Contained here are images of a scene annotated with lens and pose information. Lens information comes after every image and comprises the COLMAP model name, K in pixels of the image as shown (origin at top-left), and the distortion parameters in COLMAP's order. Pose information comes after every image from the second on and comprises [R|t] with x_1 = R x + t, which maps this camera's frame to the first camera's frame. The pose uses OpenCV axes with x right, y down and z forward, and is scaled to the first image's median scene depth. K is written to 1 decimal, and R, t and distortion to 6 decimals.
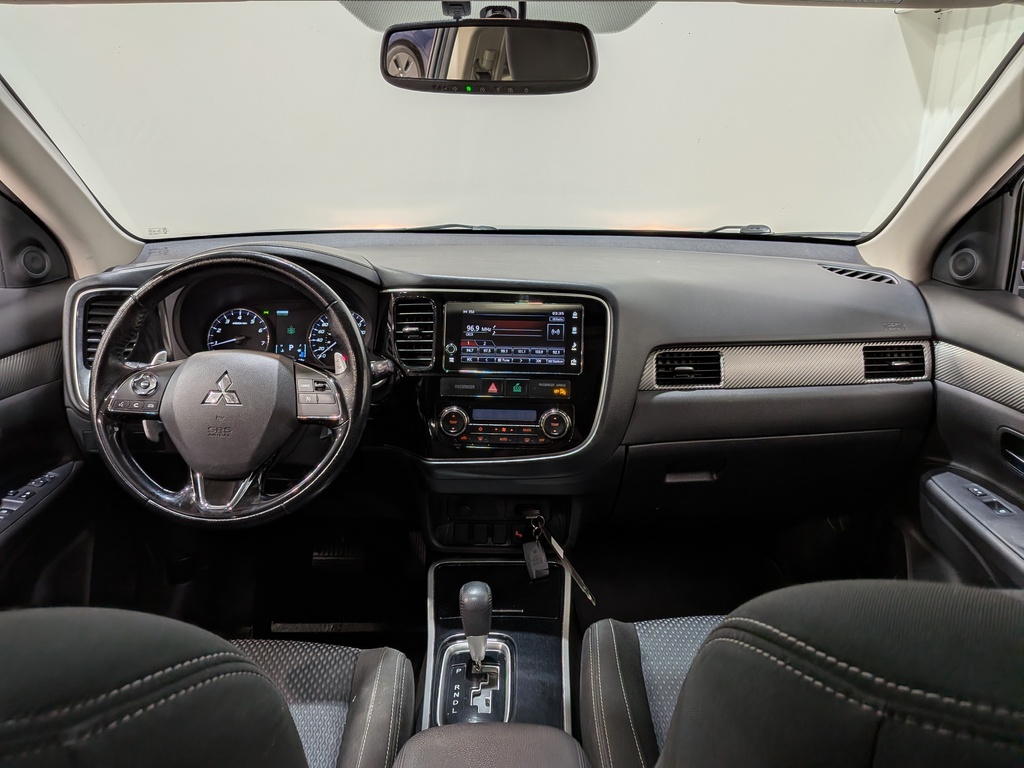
lens RADIAL K [[721.2, 0, 510.7], [0, 721.2, 392.6], [0, 0, 1]] dist [0.098408, -0.168346]
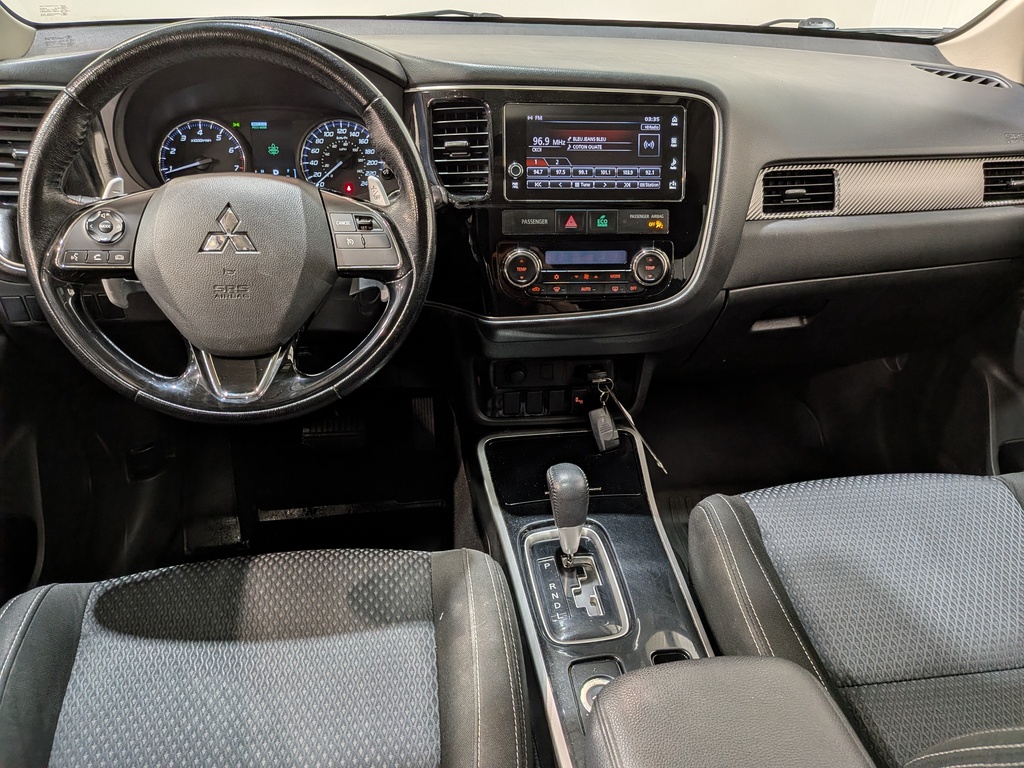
lens RADIAL K [[720.2, 0, 521.6], [0, 720.2, 384.5], [0, 0, 1]] dist [0.075859, -0.131874]
pose [[0.988591, -0.054873, 0.140275, -0.194671], [0.025157, 0.978351, 0.205419, 0.003389], [-0.148510, -0.199546, 0.968569, 0.223195]]
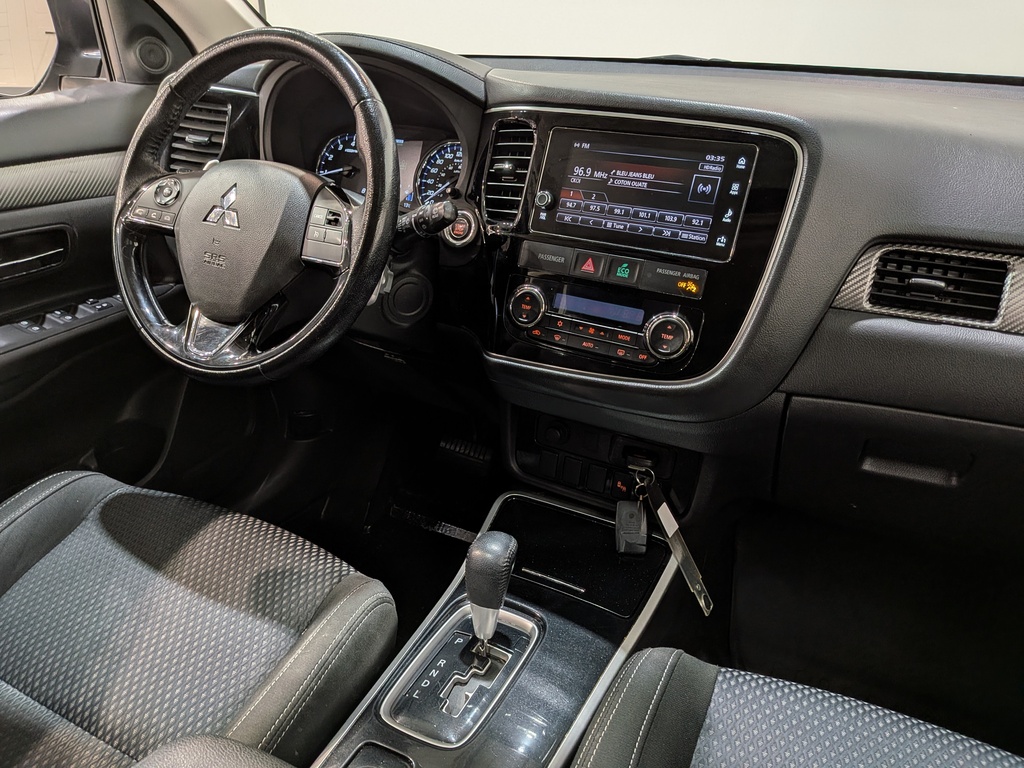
lens RADIAL K [[721.2, 0, 510.7], [0, 721.2, 392.6], [0, 0, 1]] dist [0.098408, -0.168346]
pose [[0.892105, 0.214104, -0.397880, 0.200337], [-0.165606, 0.974259, 0.152949, 0.017543], [0.420385, -0.070555, 0.904598, 0.358214]]
